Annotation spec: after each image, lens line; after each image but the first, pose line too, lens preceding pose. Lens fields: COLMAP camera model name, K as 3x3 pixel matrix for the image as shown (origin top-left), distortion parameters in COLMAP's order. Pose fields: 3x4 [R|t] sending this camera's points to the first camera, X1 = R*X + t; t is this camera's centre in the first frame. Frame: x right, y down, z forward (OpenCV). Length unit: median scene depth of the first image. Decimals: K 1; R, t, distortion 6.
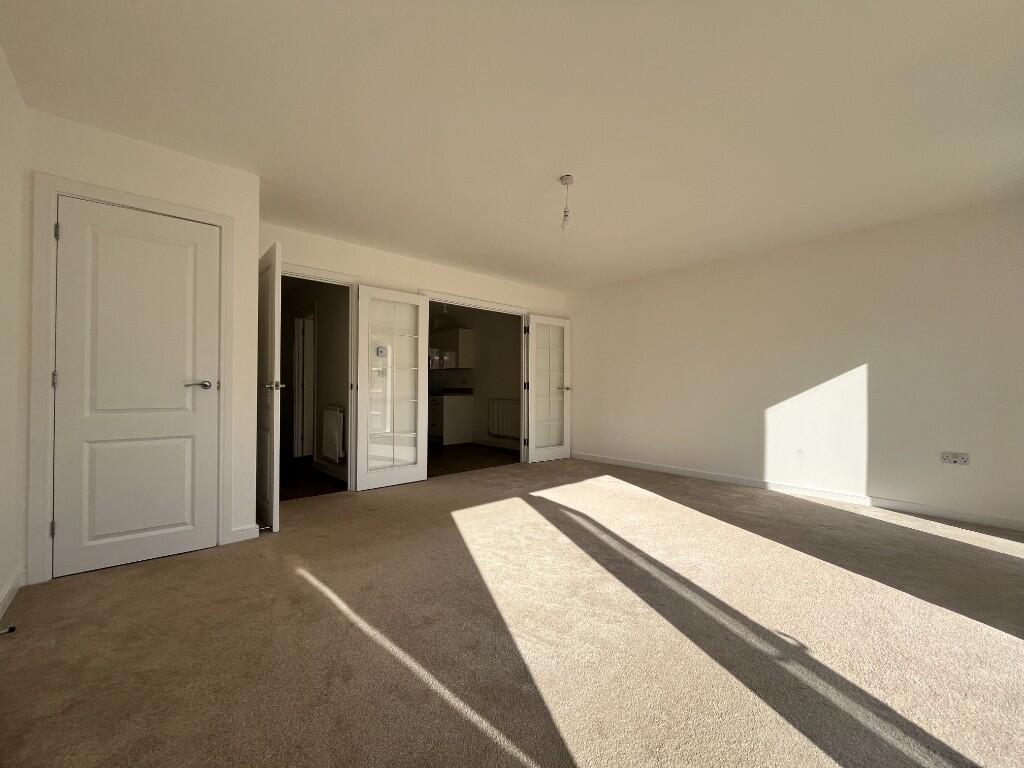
lens RADIAL K [[415.9, 0, 512.0], [0, 415.9, 384.0], [0, 0, 1]] dist [-0.000605, -0.000248]
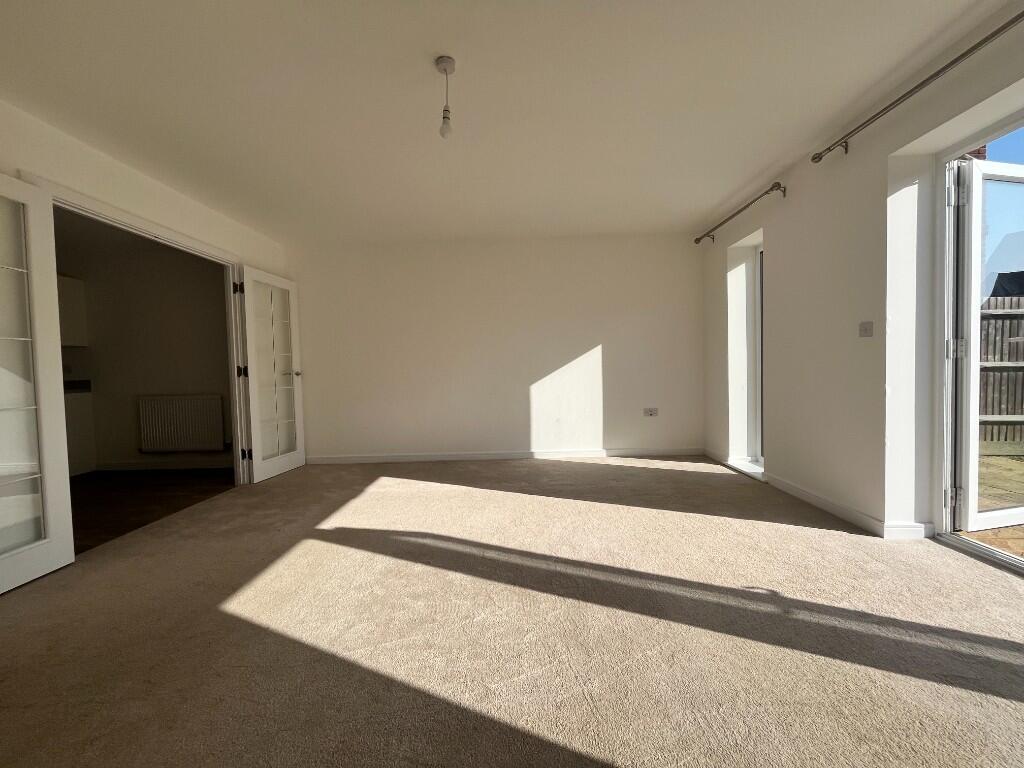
lens RADIAL K [[415.9, 0, 512.0], [0, 415.9, 384.0], [0, 0, 1]] dist [-0.000605, -0.000248]
pose [[0.681560, -0.049935, 0.730057, -0.227164], [0.023274, 0.998643, 0.046579, 0.005146], [-0.731392, -0.014755, 0.681797, 0.313586]]
